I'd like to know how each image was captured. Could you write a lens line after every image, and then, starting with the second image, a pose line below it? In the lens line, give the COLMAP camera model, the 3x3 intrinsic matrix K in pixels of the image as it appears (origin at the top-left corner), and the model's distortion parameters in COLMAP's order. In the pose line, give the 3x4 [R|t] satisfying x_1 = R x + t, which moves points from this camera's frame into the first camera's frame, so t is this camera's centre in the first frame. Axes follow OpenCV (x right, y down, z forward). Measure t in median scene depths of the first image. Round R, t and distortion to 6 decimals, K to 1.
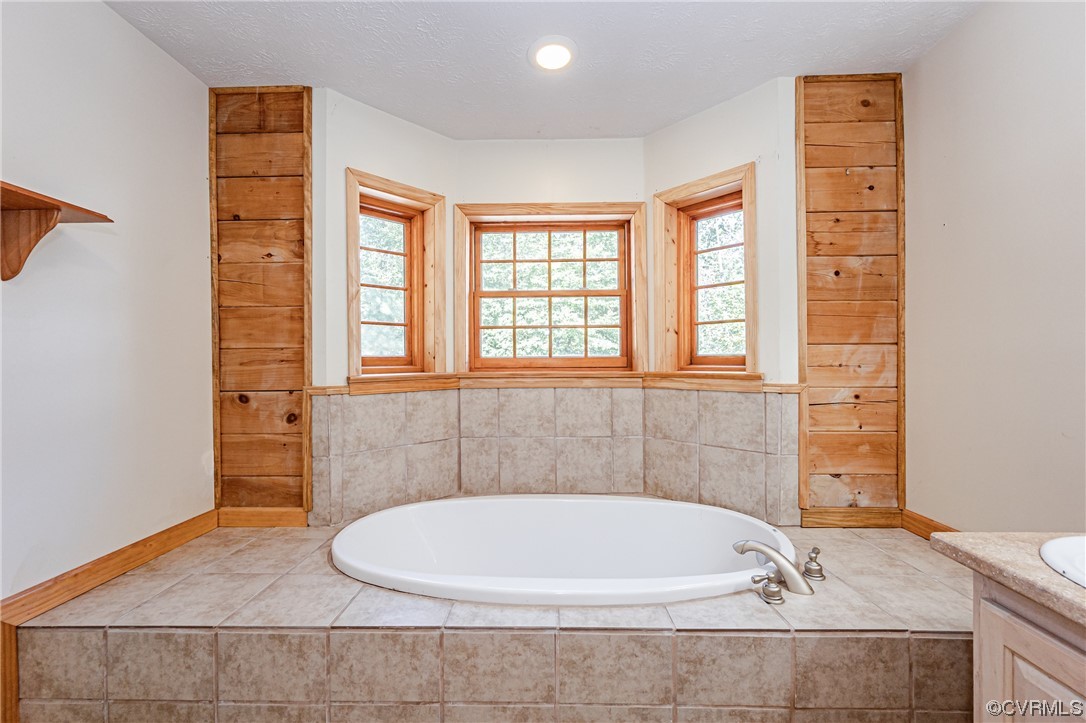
lens RADIAL K [[439.4, 0, 538.2], [0, 439.4, 358.6], [0, 0, 1]] dist [-0.000788, -0.000111]
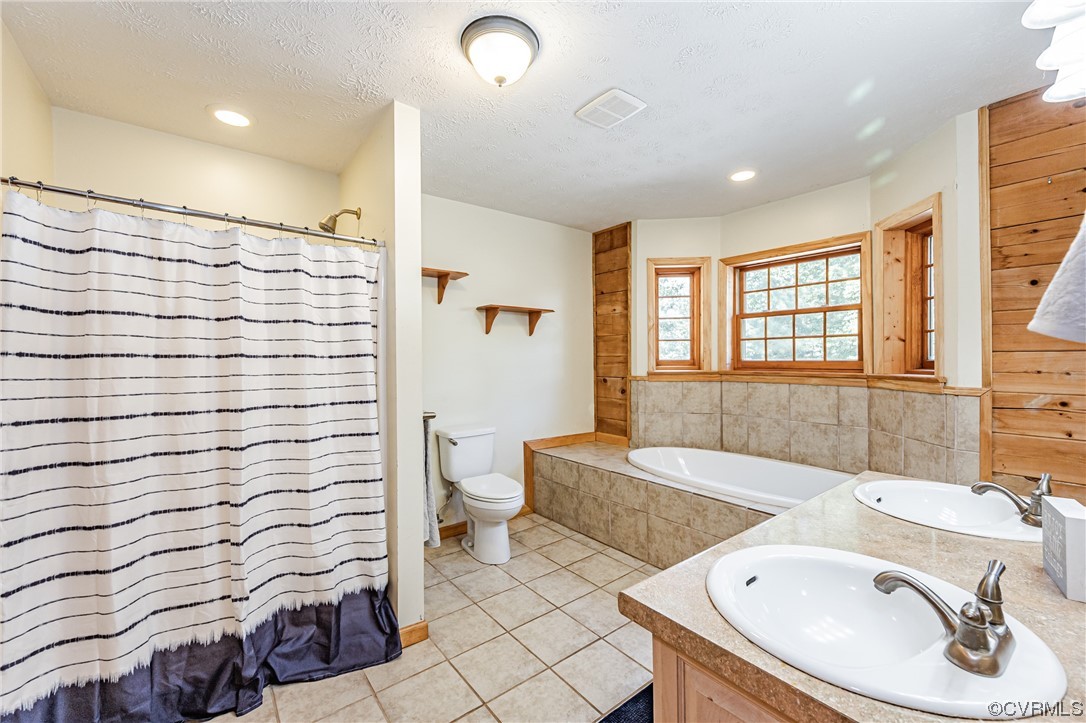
lens RADIAL K [[437.5, 0, 540.1], [0, 437.5, 360.6], [0, 0, 1]] dist [0.000406, -0.000229]
pose [[0.631269, 0.006548, -0.775537, 0.722809], [0.001637, 0.999951, 0.009775, -0.022369], [0.775562, -0.007440, 0.631227, -0.527031]]
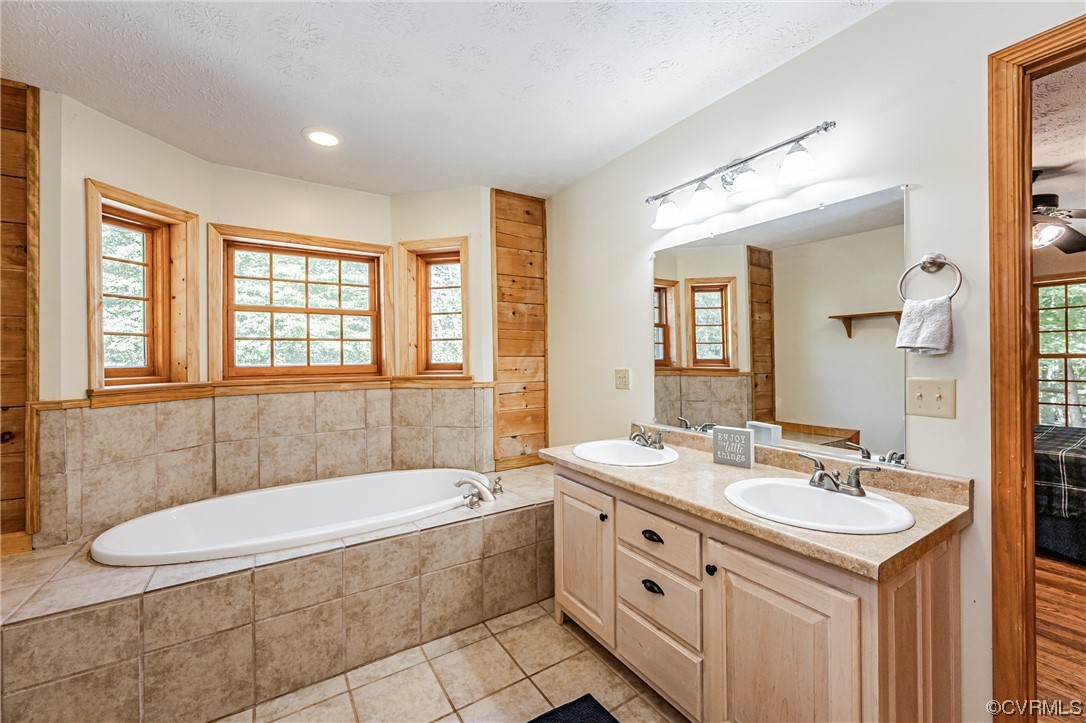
lens RADIAL K [[437.5, 0, 540.1], [0, 437.5, 360.6], [0, 0, 1]] dist [0.000406, -0.000229]
pose [[0.829375, -0.006351, 0.558656, -0.142028], [0.005560, 0.999980, 0.003114, -0.021036], [-0.558664, 0.000523, 0.829394, -0.386026]]
